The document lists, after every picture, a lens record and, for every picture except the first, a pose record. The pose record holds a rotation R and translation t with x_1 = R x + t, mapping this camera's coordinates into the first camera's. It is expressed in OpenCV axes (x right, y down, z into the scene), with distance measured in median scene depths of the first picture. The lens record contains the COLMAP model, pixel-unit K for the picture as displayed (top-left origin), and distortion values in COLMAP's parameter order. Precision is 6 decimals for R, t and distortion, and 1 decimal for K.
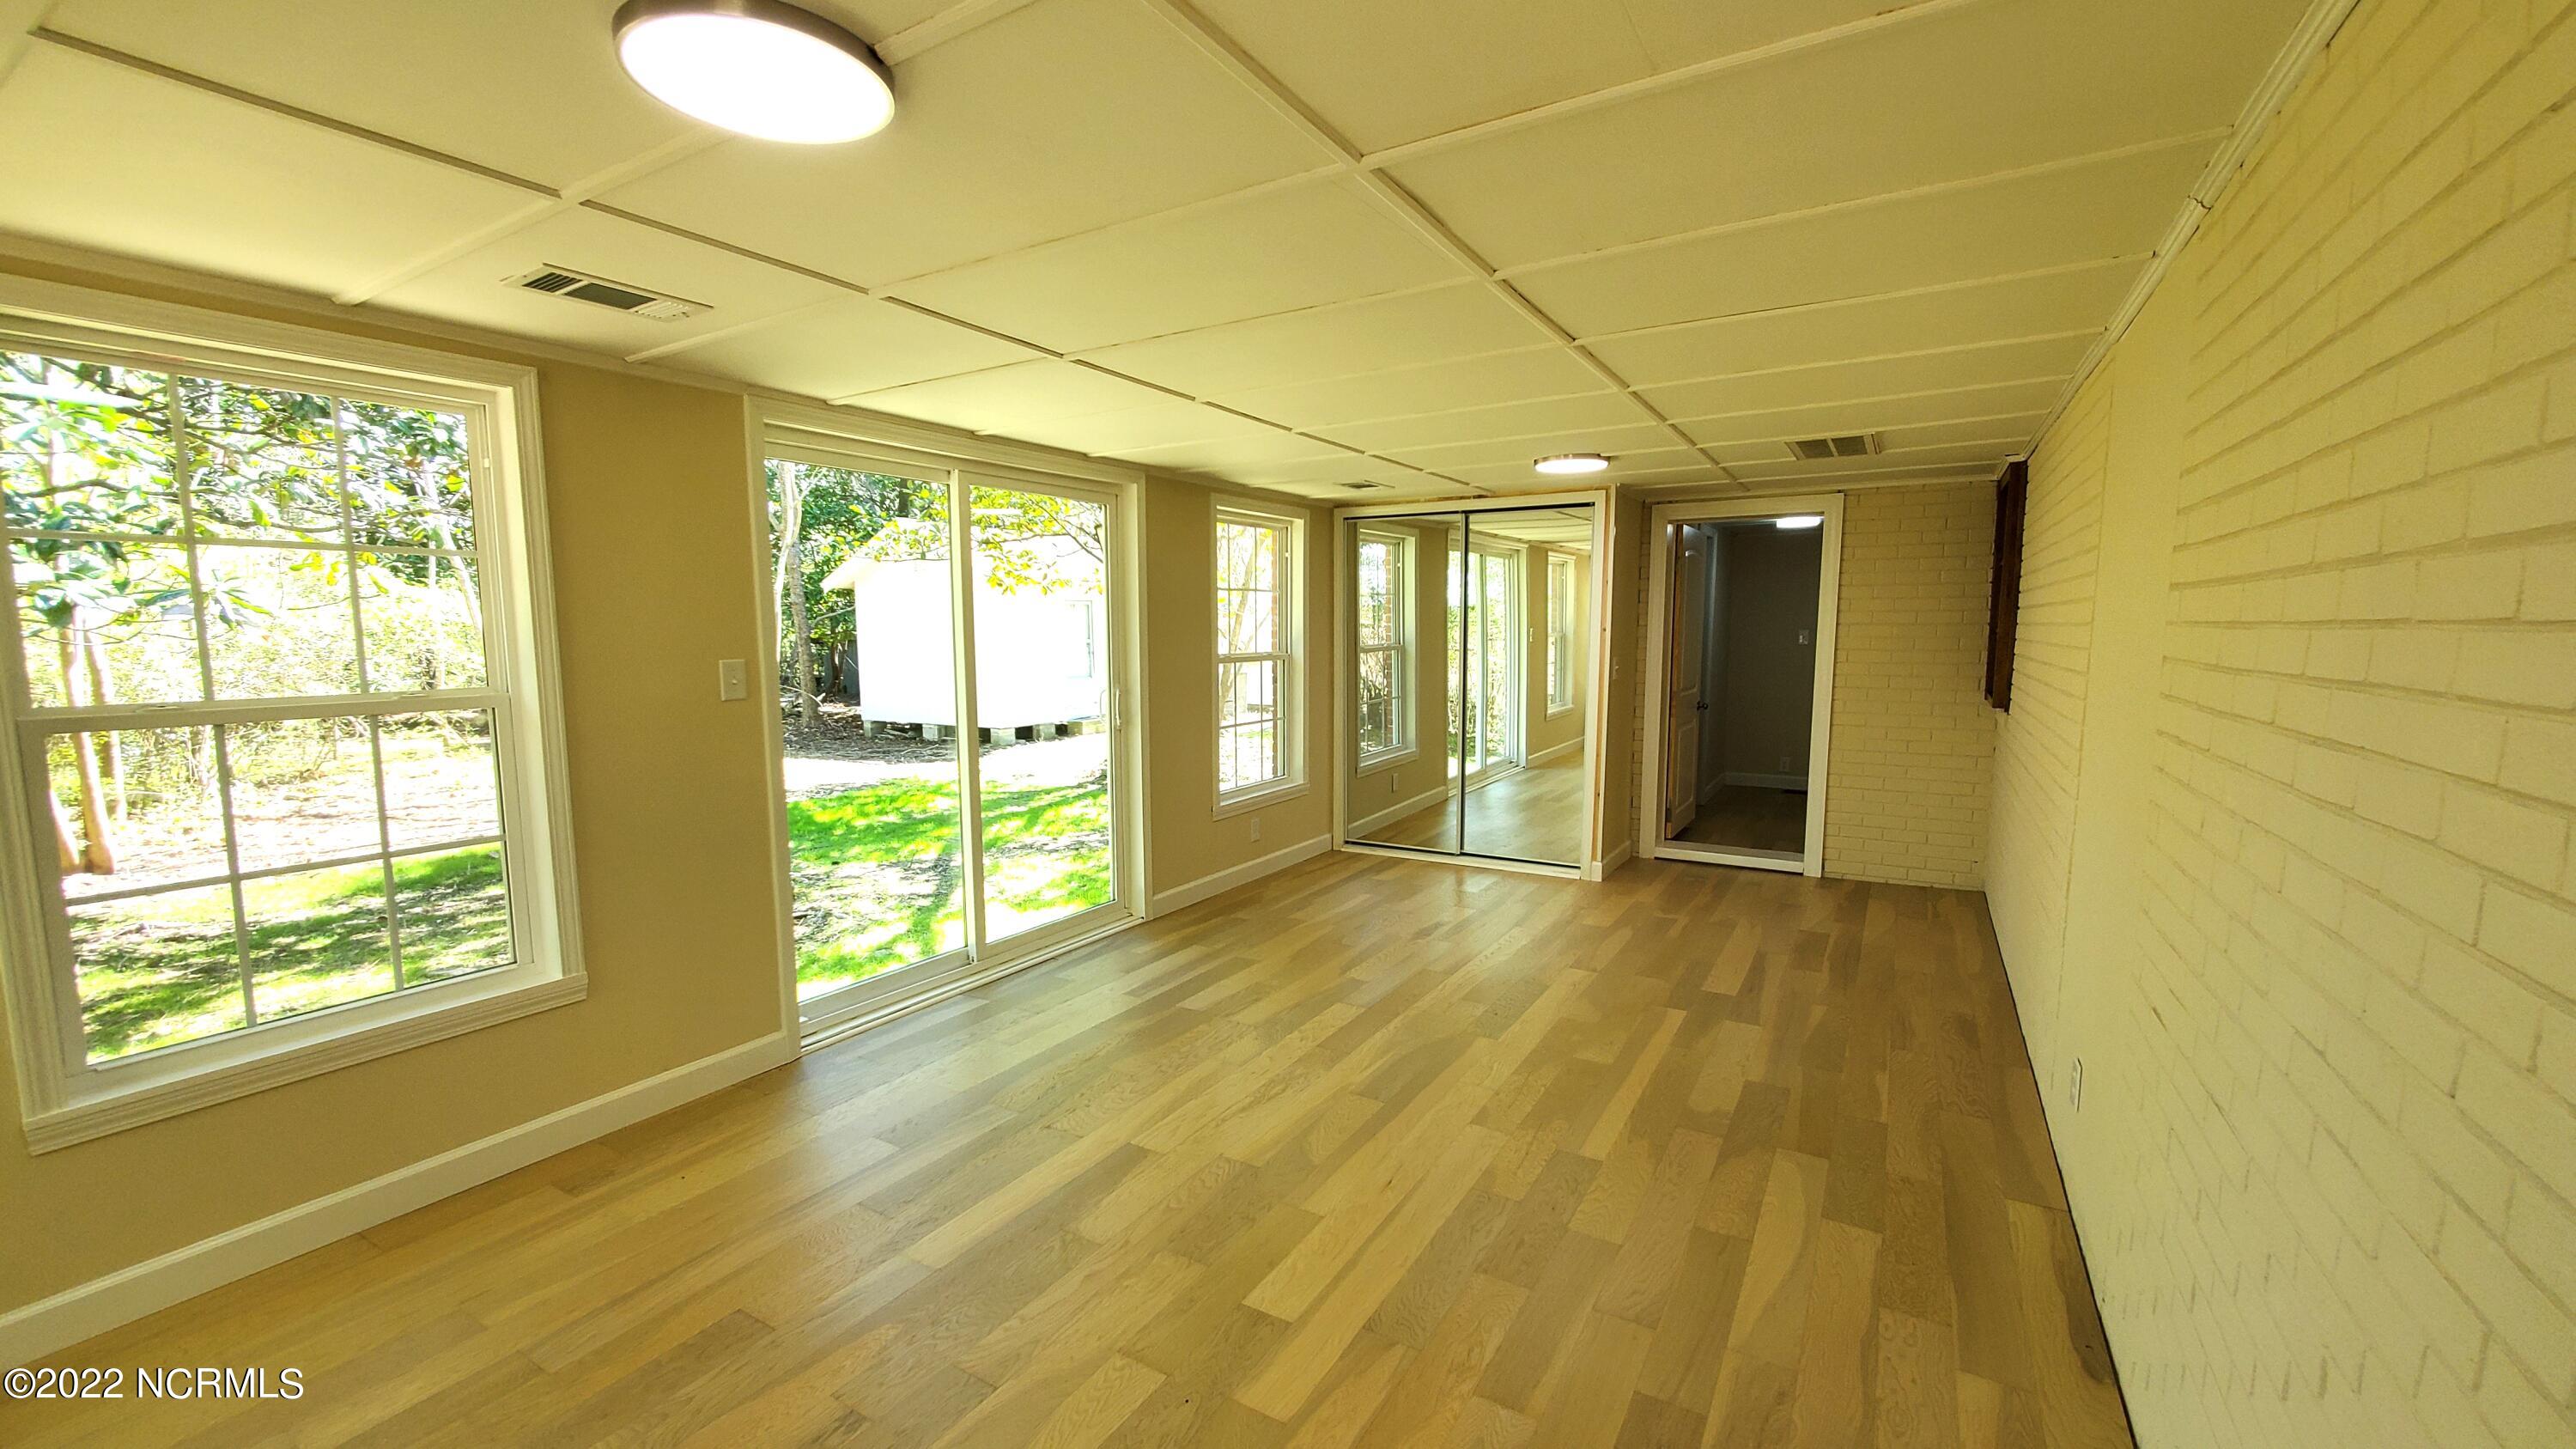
lens RADIAL K [[1024.5, 0, 1289.4], [0, 1024.5, 737.8], [0, 0, 1]] dist [0.001438, -0.001125]
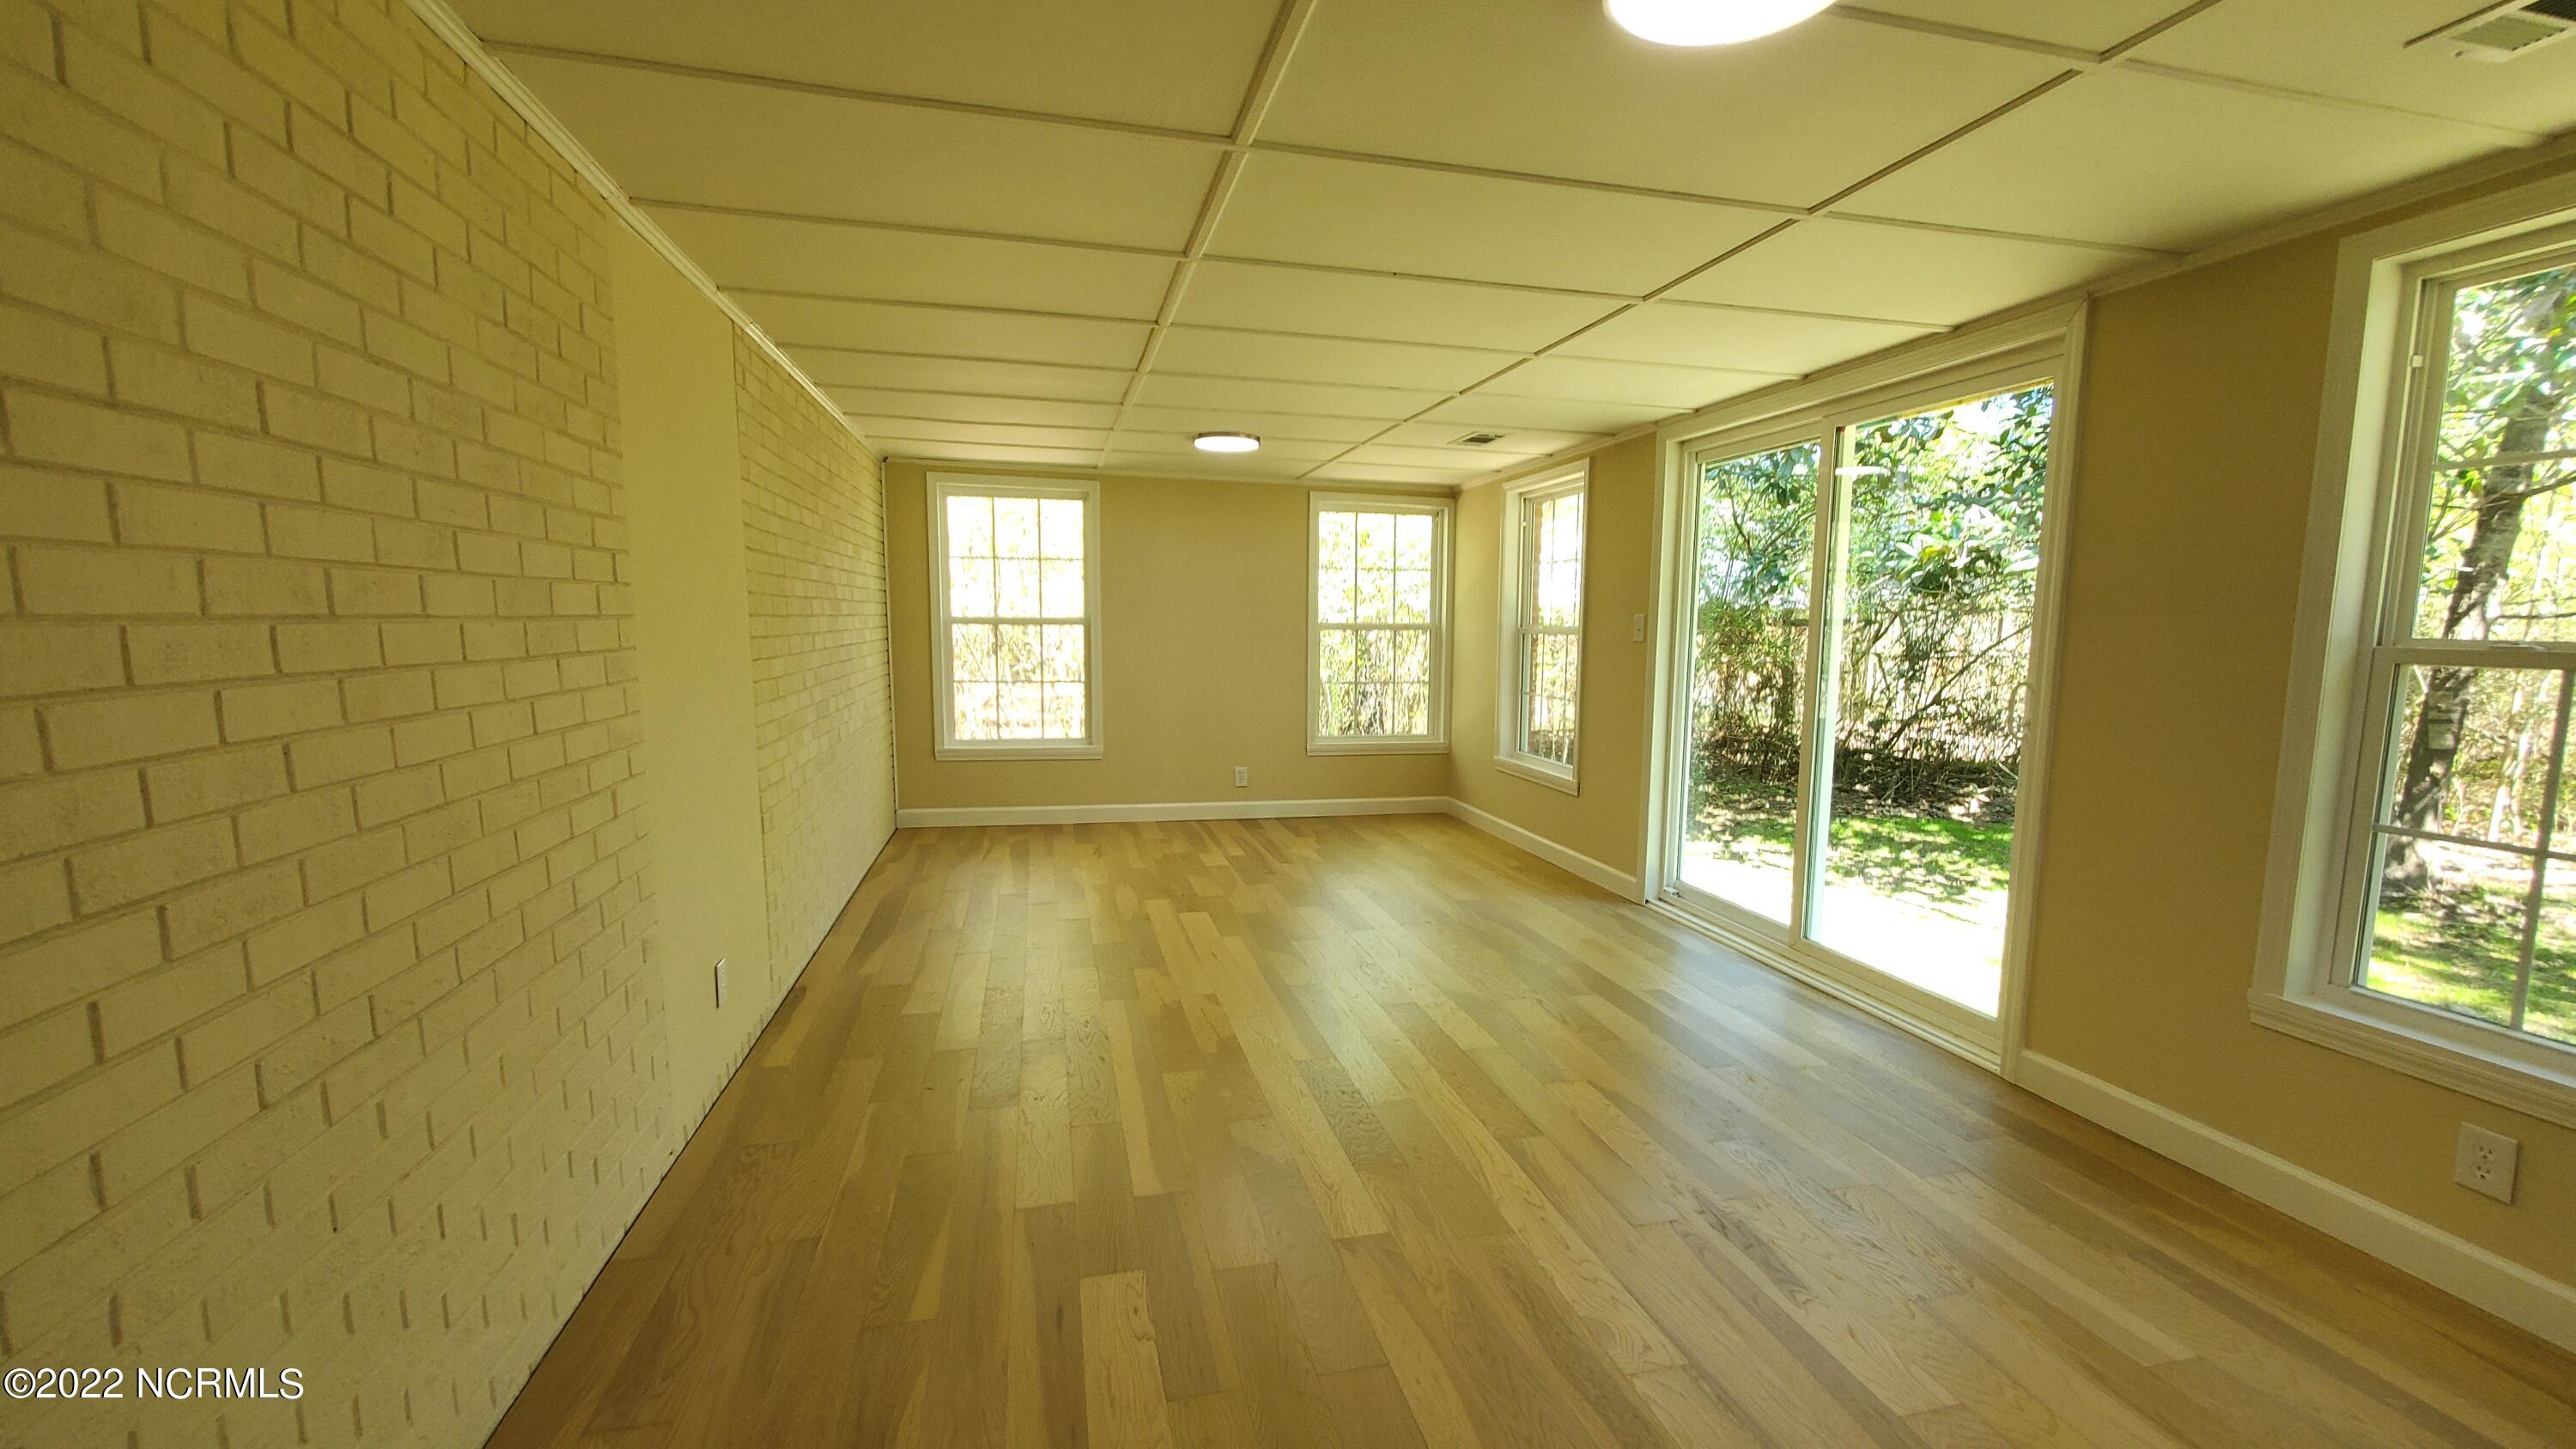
lens RADIAL K [[1024.5, 0, 1291.7], [0, 1024.5, 726.5], [0, 0, 1]] dist [0.001438, -0.001125]
pose [[-0.709604, 0.071308, -0.700983, 0.715172], [-0.081544, 0.979870, 0.182224, -0.120842], [0.699866, 0.186468, -0.689505, 1.407369]]
